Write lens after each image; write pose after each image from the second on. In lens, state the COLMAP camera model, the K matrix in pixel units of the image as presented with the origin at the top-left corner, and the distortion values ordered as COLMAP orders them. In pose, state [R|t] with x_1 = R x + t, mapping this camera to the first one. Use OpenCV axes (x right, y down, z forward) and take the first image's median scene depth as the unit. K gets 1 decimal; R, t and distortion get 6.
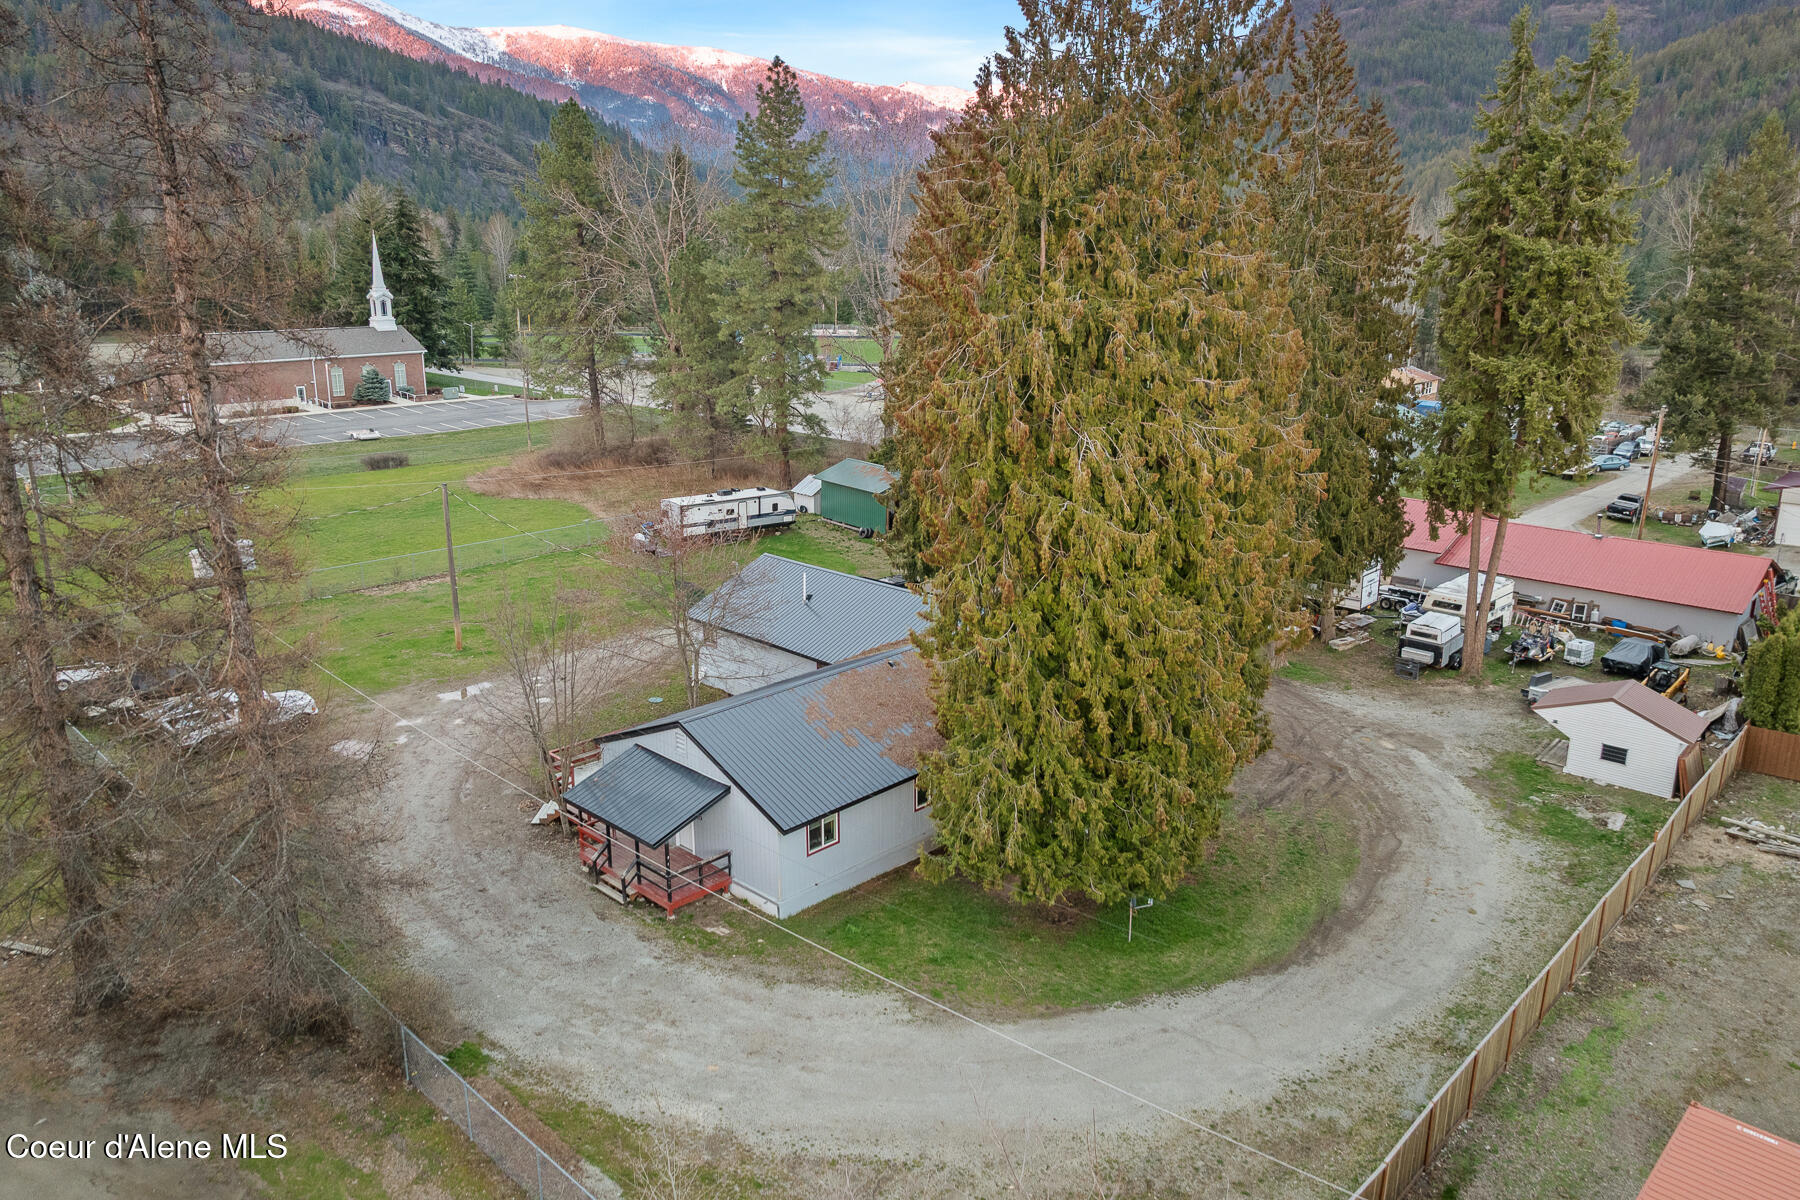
lens RADIAL K [[1252.4, 0, 901.2], [0, 1252.4, 603.6], [0, 0, 1]] dist [-0.031418, 0.018217]
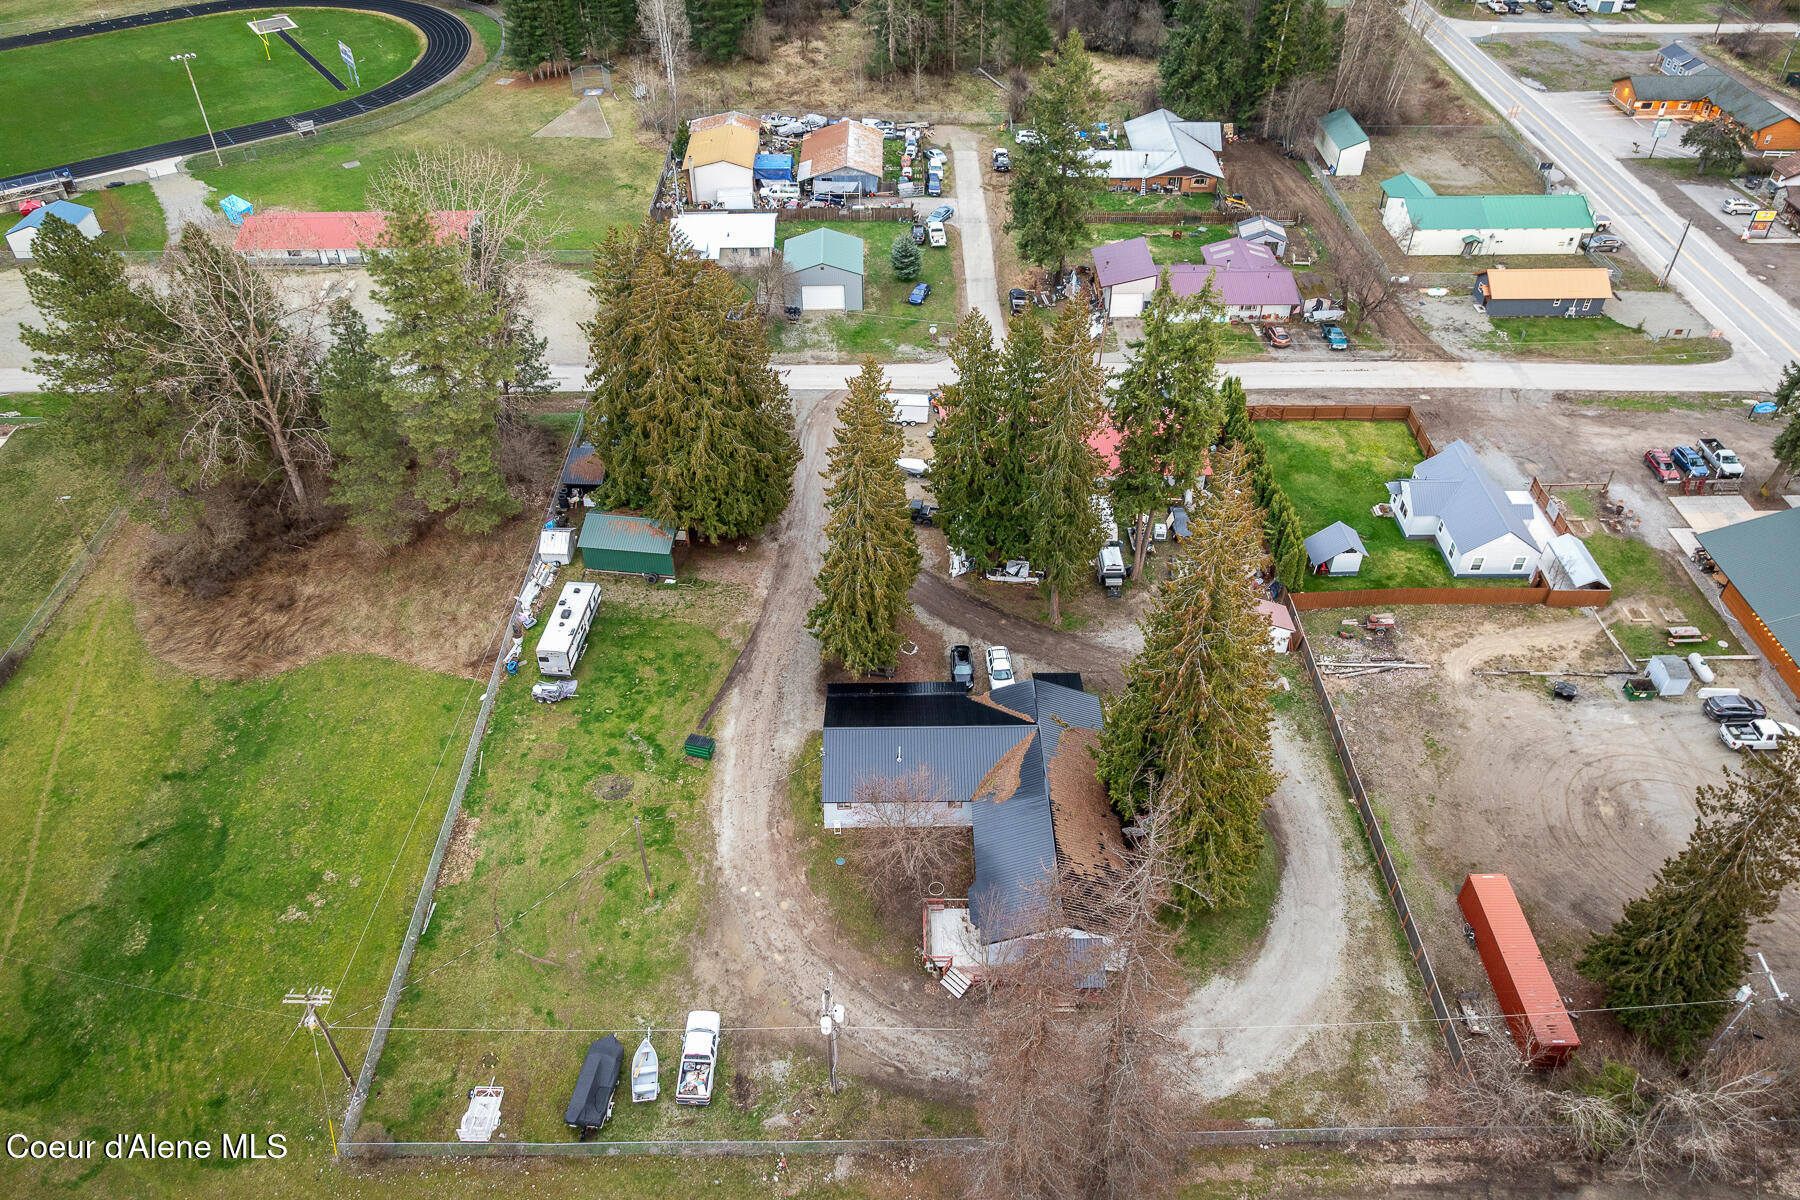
lens RADIAL K [[1252.4, 0, 900.5], [0, 1252.4, 594.2], [0, 0, 1]] dist [-0.031418, 0.018217]
pose [[0.714095, -0.462143, 0.525825, -0.918526], [0.194790, 0.852635, 0.484840, -1.070428], [-0.672402, -0.243796, 0.698884, -0.043514]]
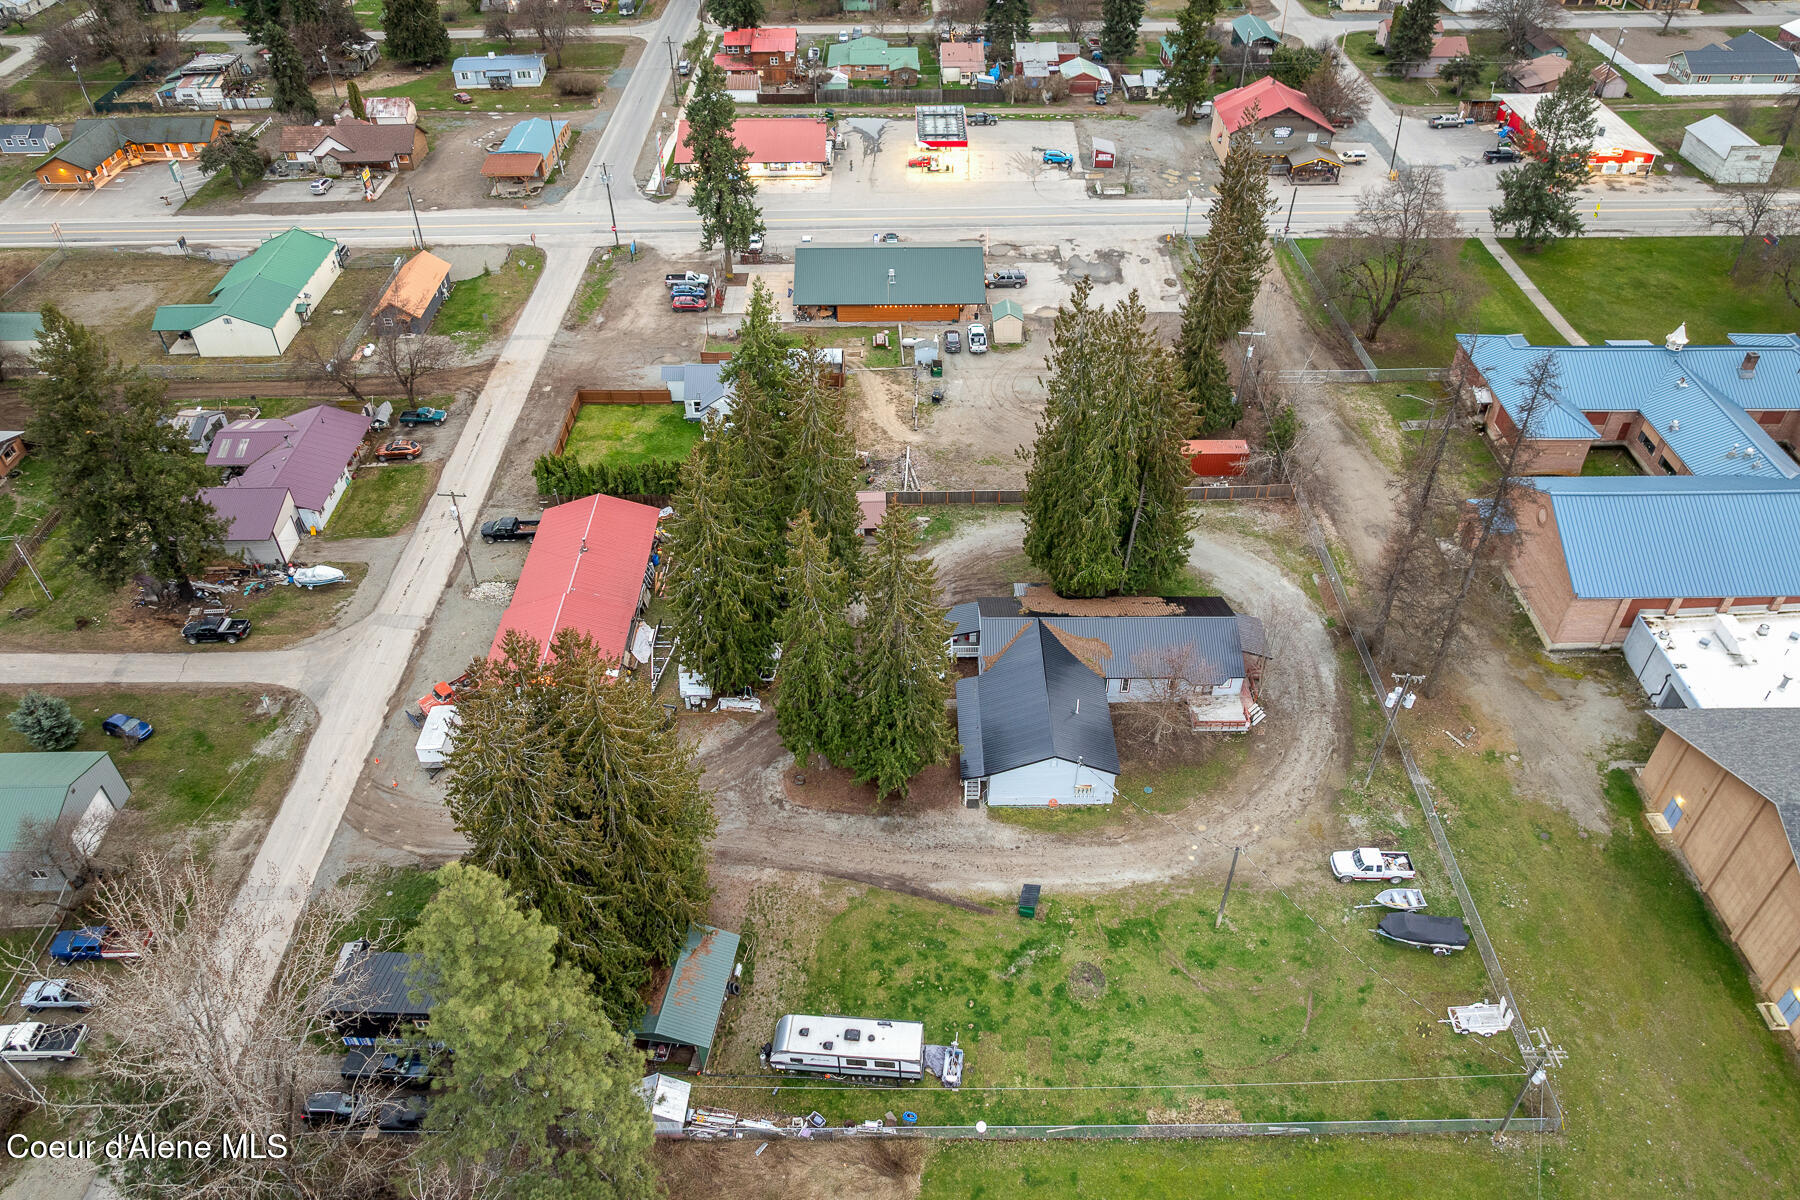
lens RADIAL K [[1252.4, 0, 911.2], [0, 1252.4, 586.2], [0, 0, 1]] dist [-0.031418, 0.018217]
pose [[-0.694749, -0.464957, 0.548762, -0.898558], [0.198608, 0.609282, 0.767678, -1.694865], [-0.691288, 0.642332, -0.330954, 1.857636]]
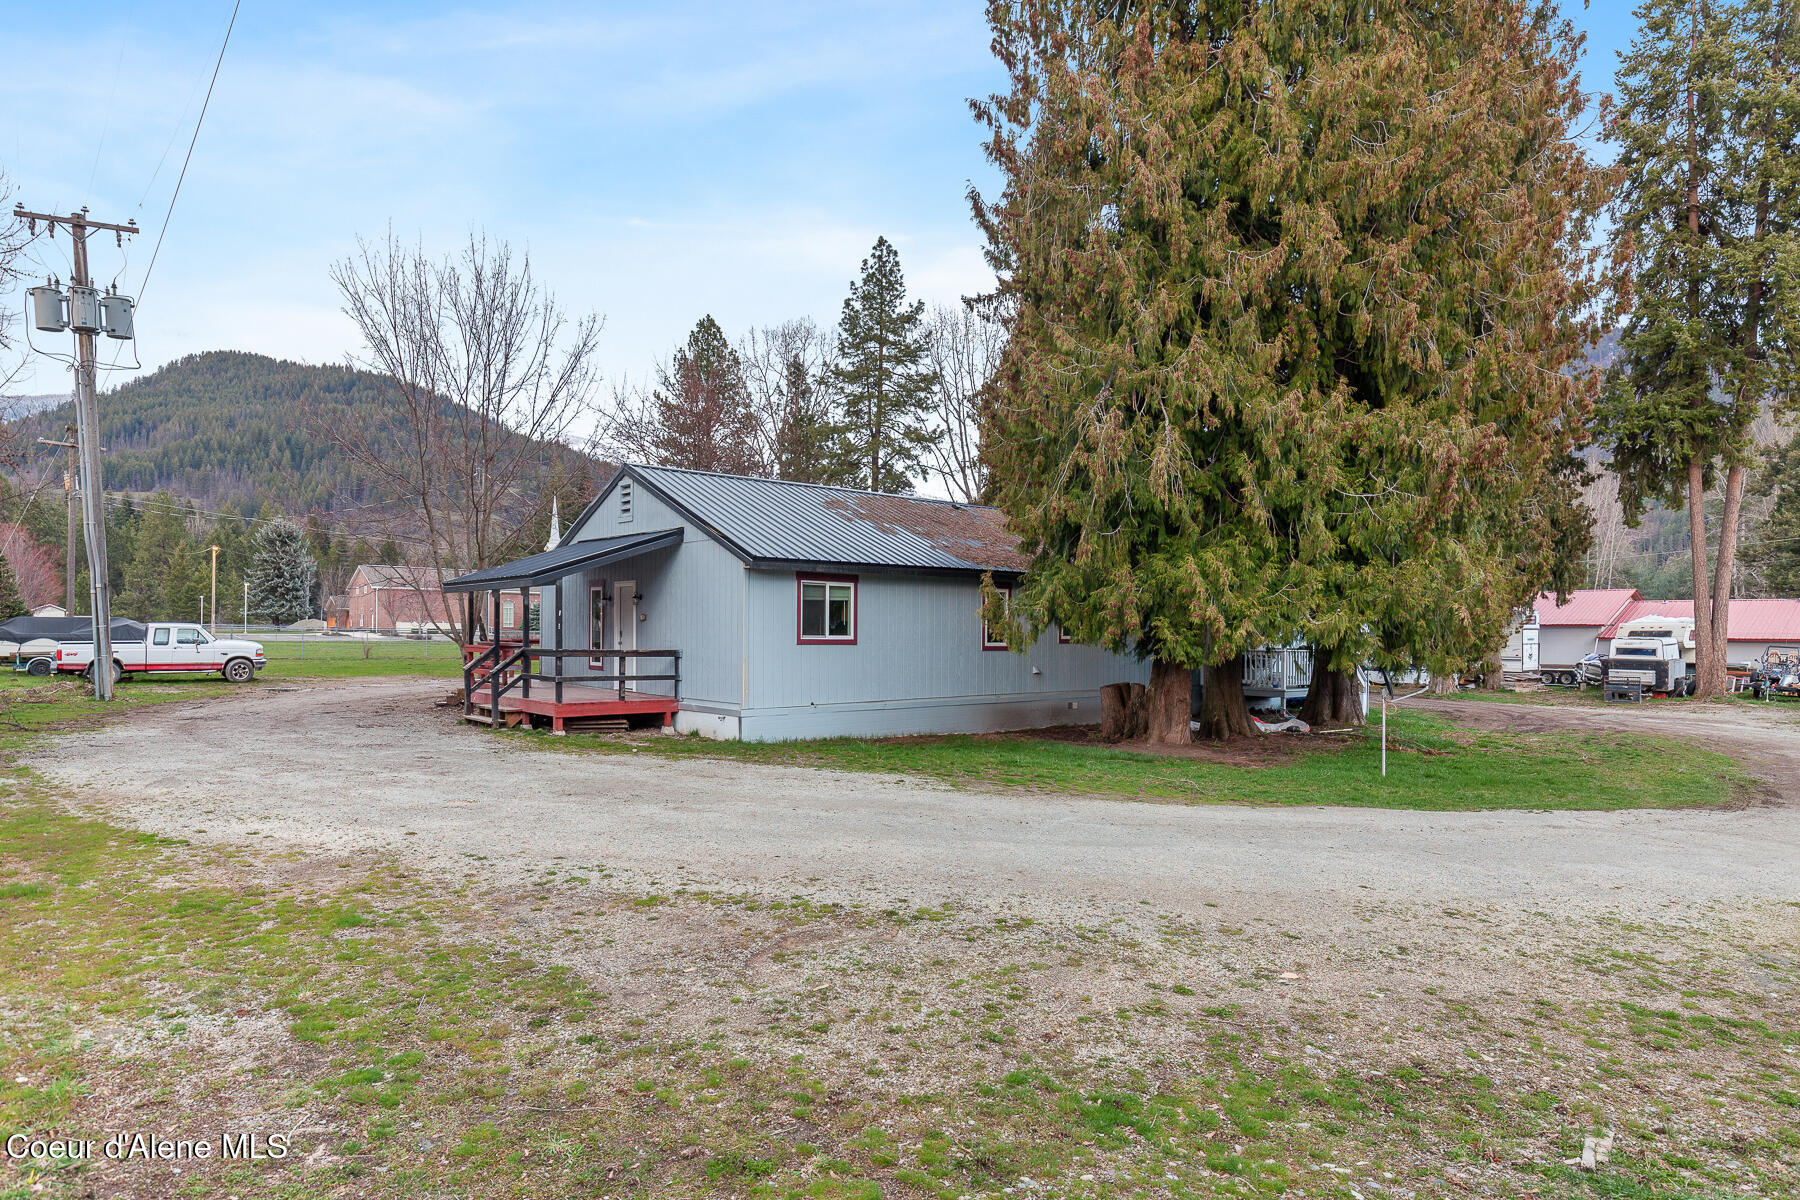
lens RADIAL K [[996.8, 0, 904.2], [0, 996.8, 597.7], [0, 0, 1]] dist [0.000813, -0.000360]
pose [[0.995517, 0.007961, -0.094250, 0.015349], [-0.036306, 0.952284, -0.303047, 0.251221], [0.087341, 0.305110, 0.948303, 0.423752]]
